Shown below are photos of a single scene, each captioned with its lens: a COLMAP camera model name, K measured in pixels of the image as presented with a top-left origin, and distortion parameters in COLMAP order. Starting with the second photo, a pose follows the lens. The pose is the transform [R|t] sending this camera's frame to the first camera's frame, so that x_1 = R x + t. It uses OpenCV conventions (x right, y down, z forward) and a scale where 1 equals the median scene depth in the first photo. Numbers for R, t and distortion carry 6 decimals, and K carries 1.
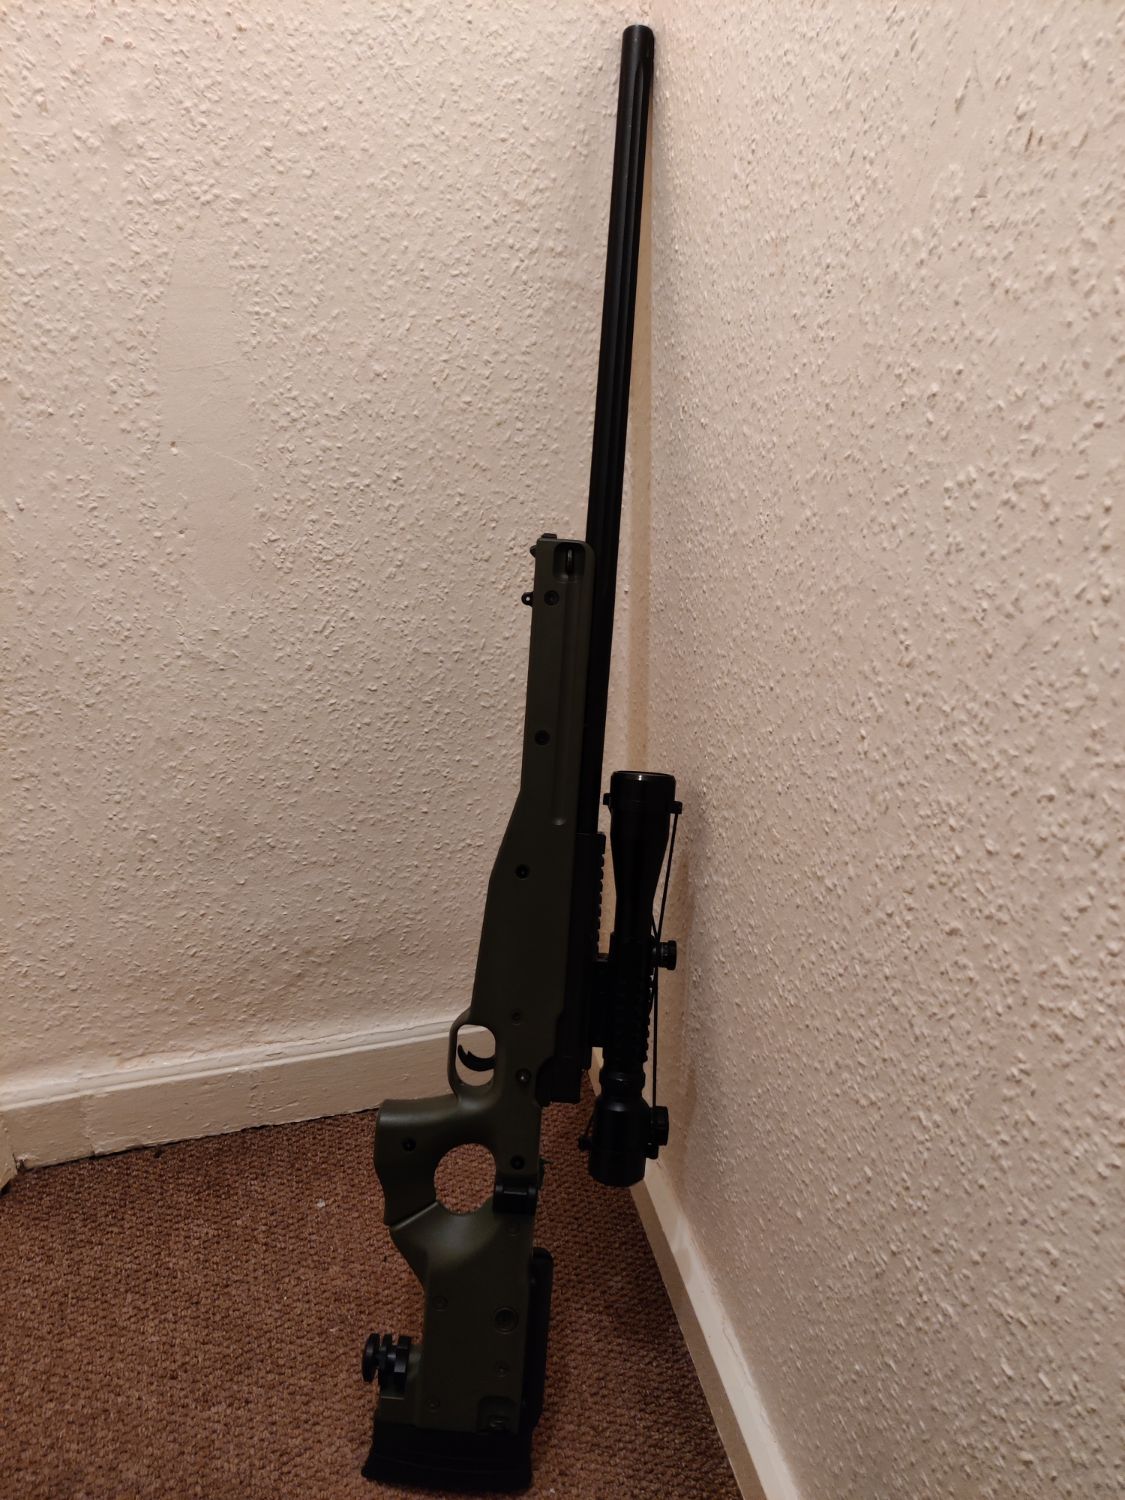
lens RADIAL K [[1129.5, 0, 563.6], [0, 1129.5, 763.8], [0, 0, 1]] dist [-0.012496, -0.008905]
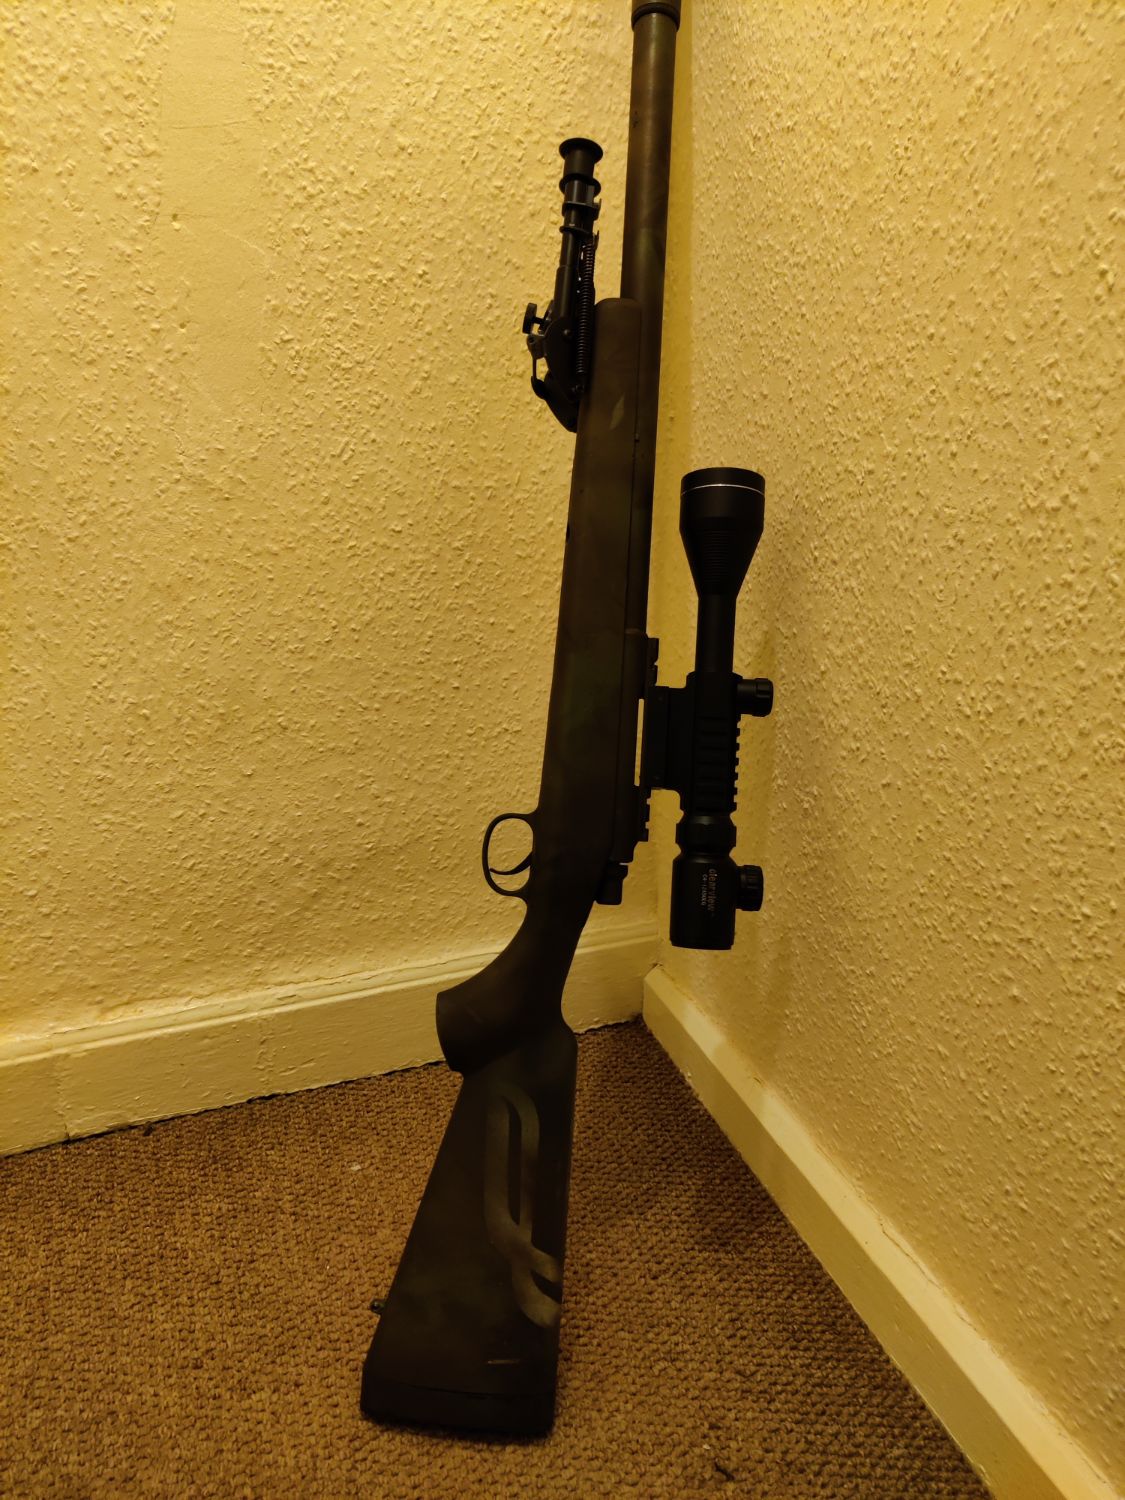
lens RADIAL K [[1129.5, 0, 552.2], [0, 1129.5, 768.8], [0, 0, 1]] dist [-0.012496, -0.008905]
pose [[0.995114, -0.061682, 0.077093, -0.143177], [0.071202, 0.989271, -0.127565, 0.264271], [-0.068398, 0.132431, 0.988830, 0.167050]]
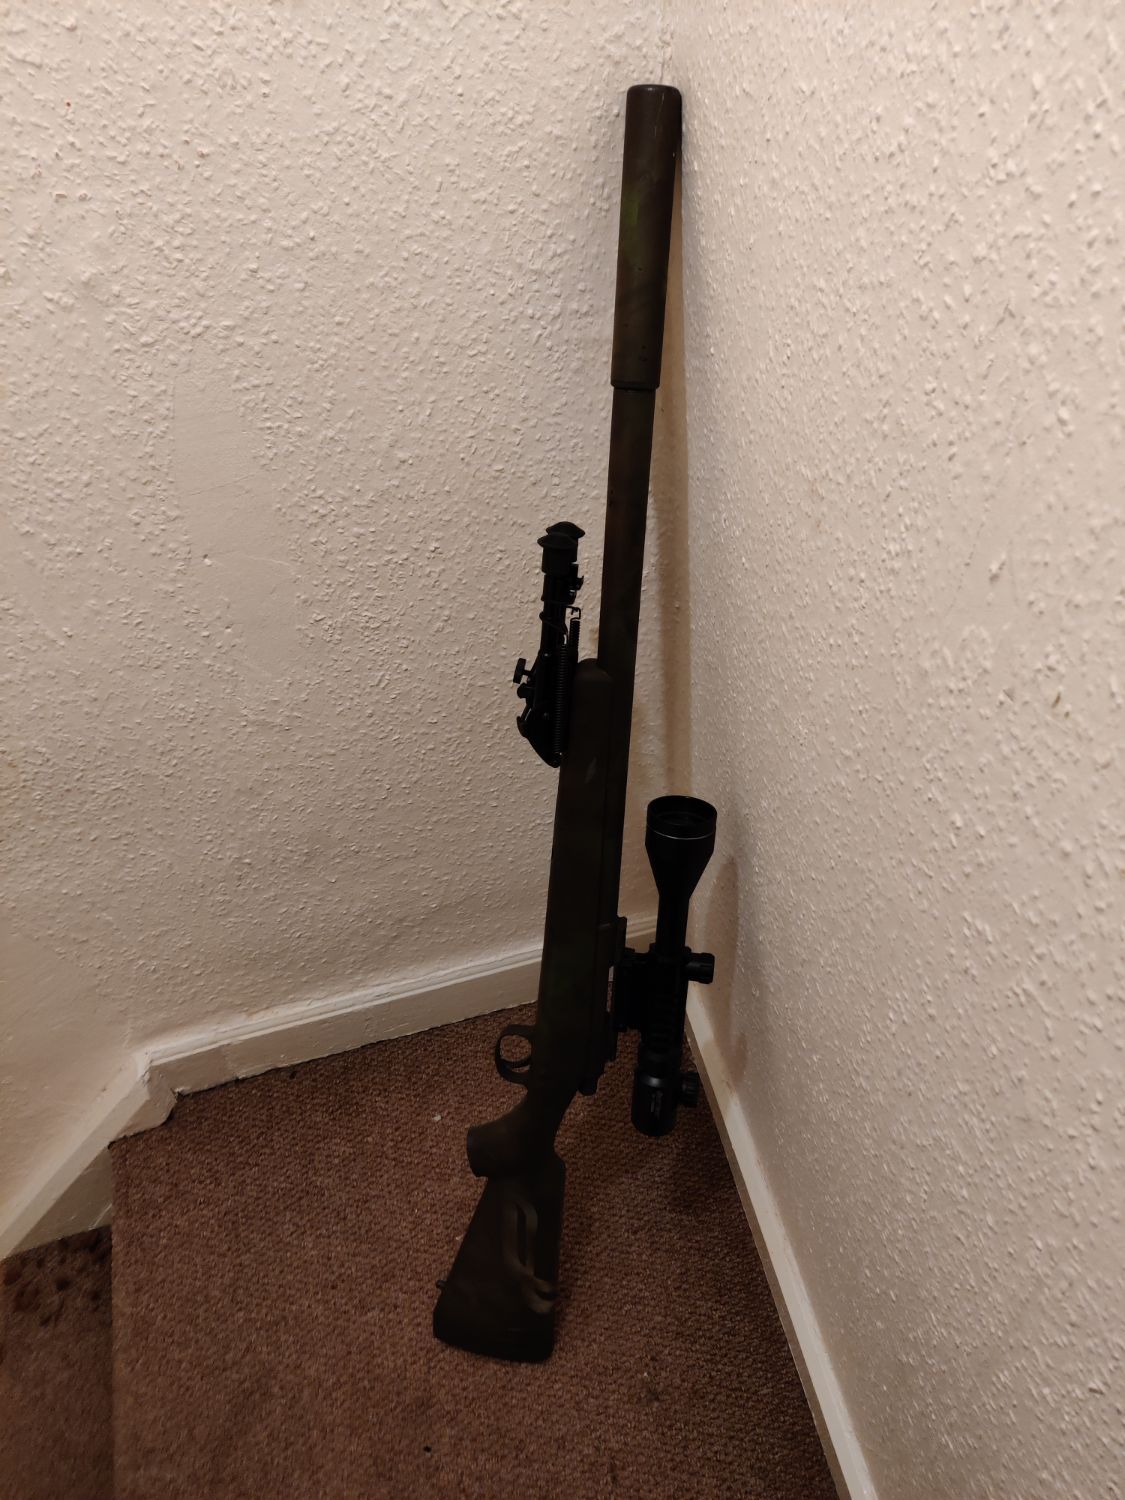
lens RADIAL K [[1129.5, 0, 580.7], [0, 1129.5, 734.2], [0, 0, 1]] dist [-0.012496, -0.008905]
pose [[0.996533, -0.050363, -0.066220, 0.035124], [0.068497, 0.948436, 0.309478, -0.404772], [0.047219, -0.312941, 0.948598, 0.033863]]
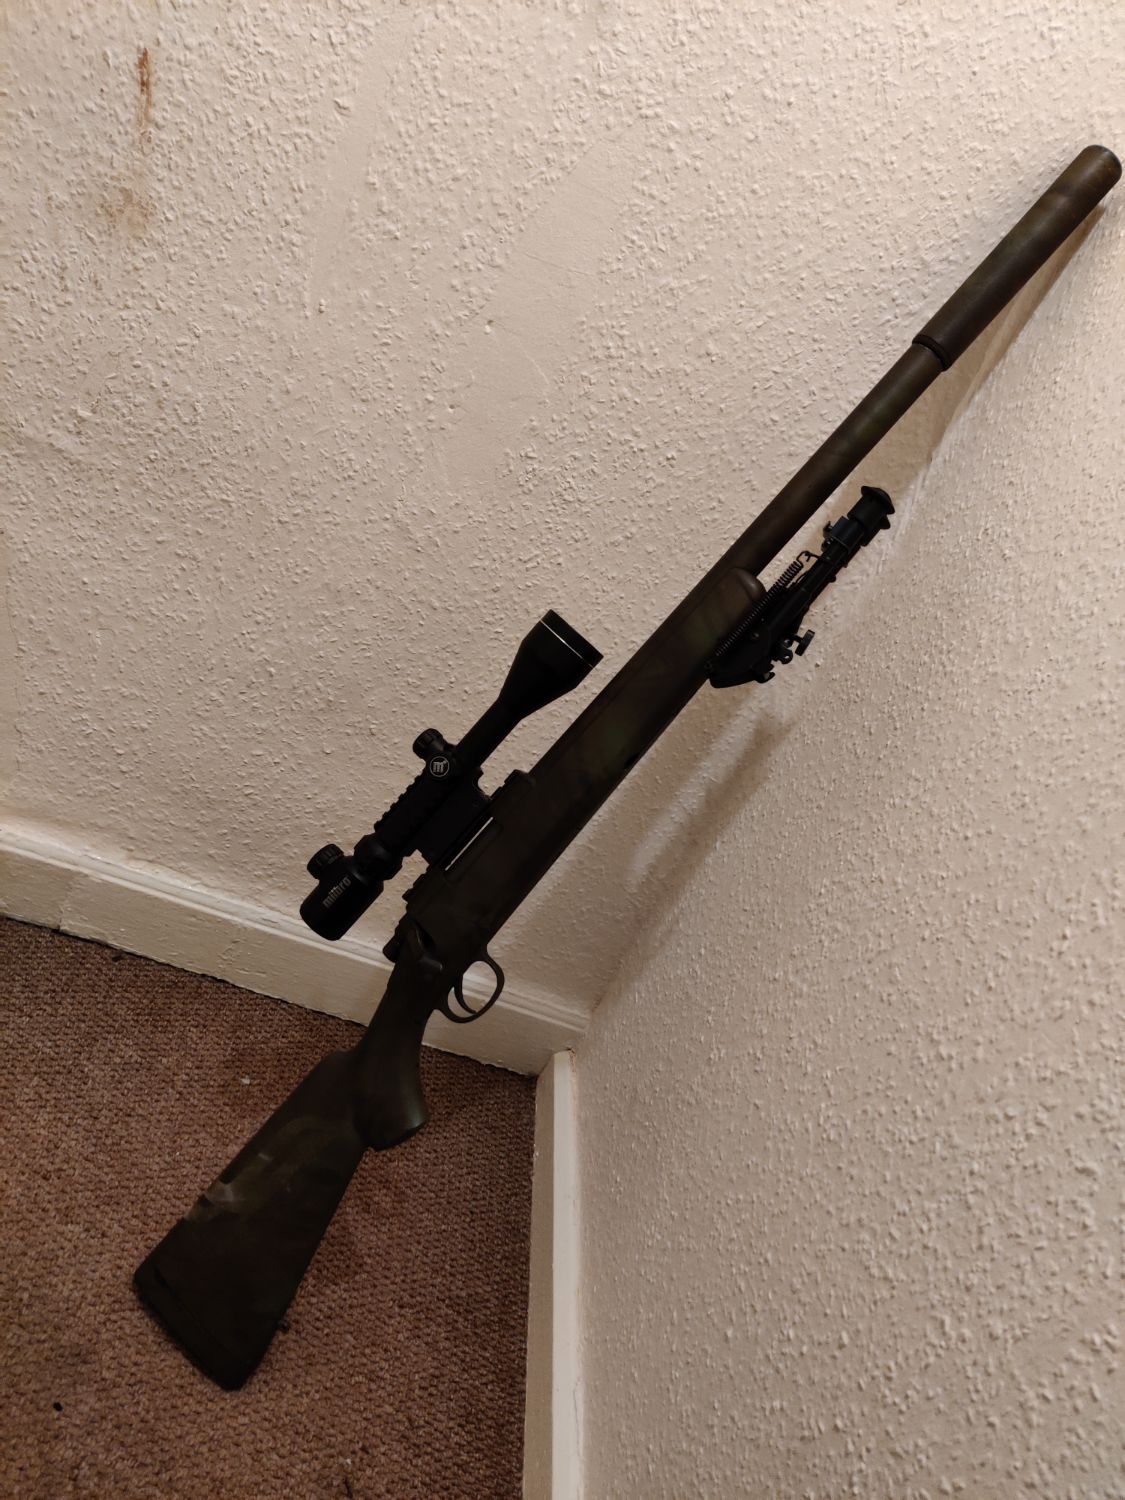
lens RADIAL K [[1129.5, 0, 559.8], [0, 1129.5, 763.2], [0, 0, 1]] dist [-0.012496, -0.008905]
pose [[0.891345, 0.453306, -0.004188, -0.113430], [-0.453296, 0.891354, 0.003134, 0.022950], [0.005154, -0.000895, 0.999986, 0.030048]]
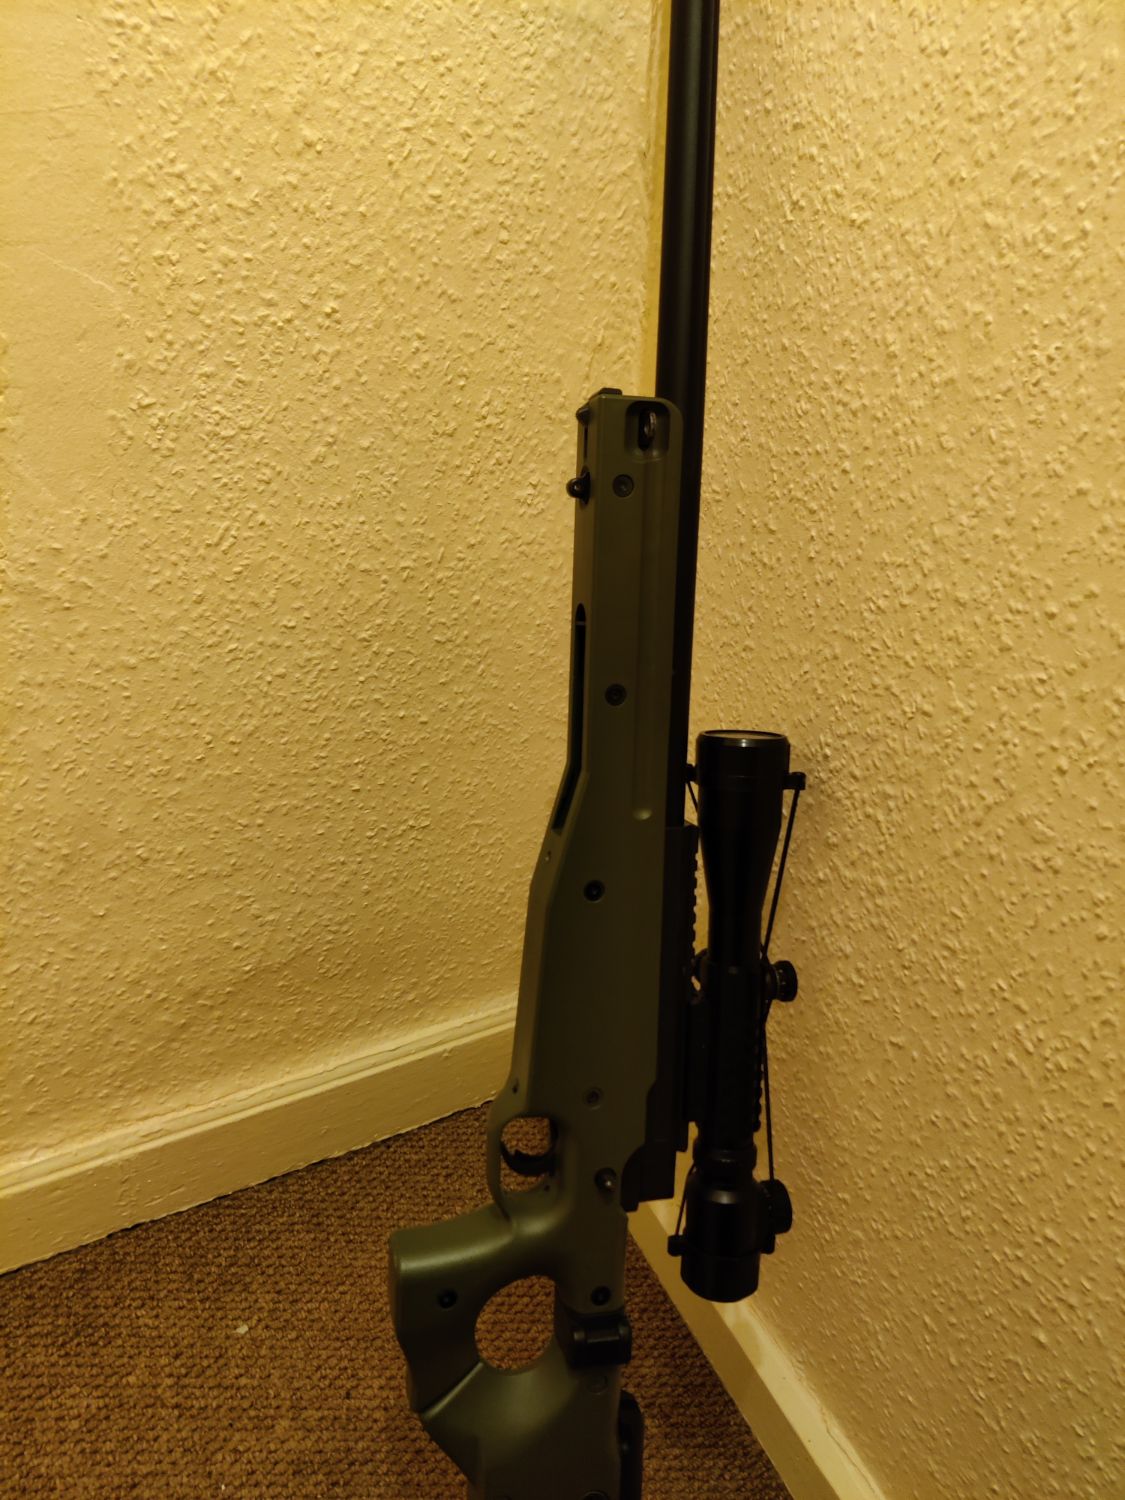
lens RADIAL K [[1129.5, 0, 537.9], [0, 1129.5, 725.6], [0, 0, 1]] dist [-0.012496, -0.008905]
pose [[0.973093, -0.065868, 0.220798, -0.198204], [0.052786, 0.996512, 0.064640, -0.046612], [-0.224286, -0.051245, 0.973175, 0.320401]]
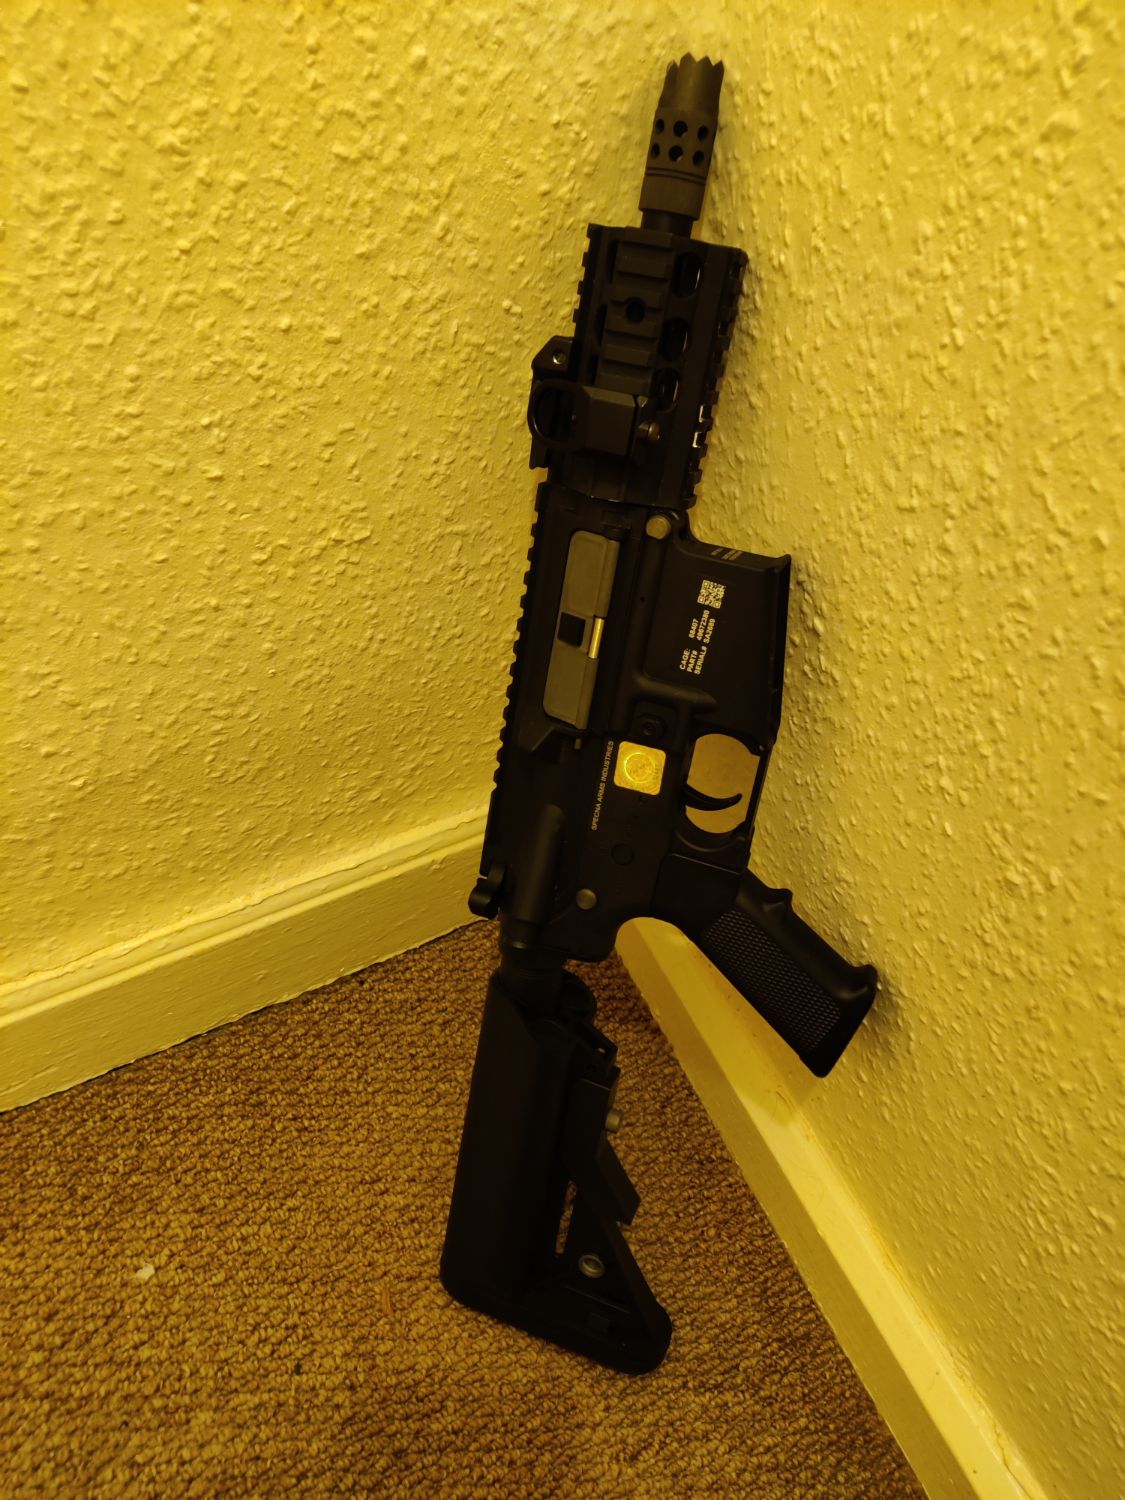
lens RADIAL K [[1129.5, 0, 562.3], [0, 1129.5, 738.5], [0, 0, 1]] dist [-0.012496, -0.008905]
pose [[0.976509, -0.136830, 0.166458, -0.099896], [0.065928, 0.925182, 0.373753, -0.012724], [-0.205145, -0.353999, 0.912470, 0.706183]]
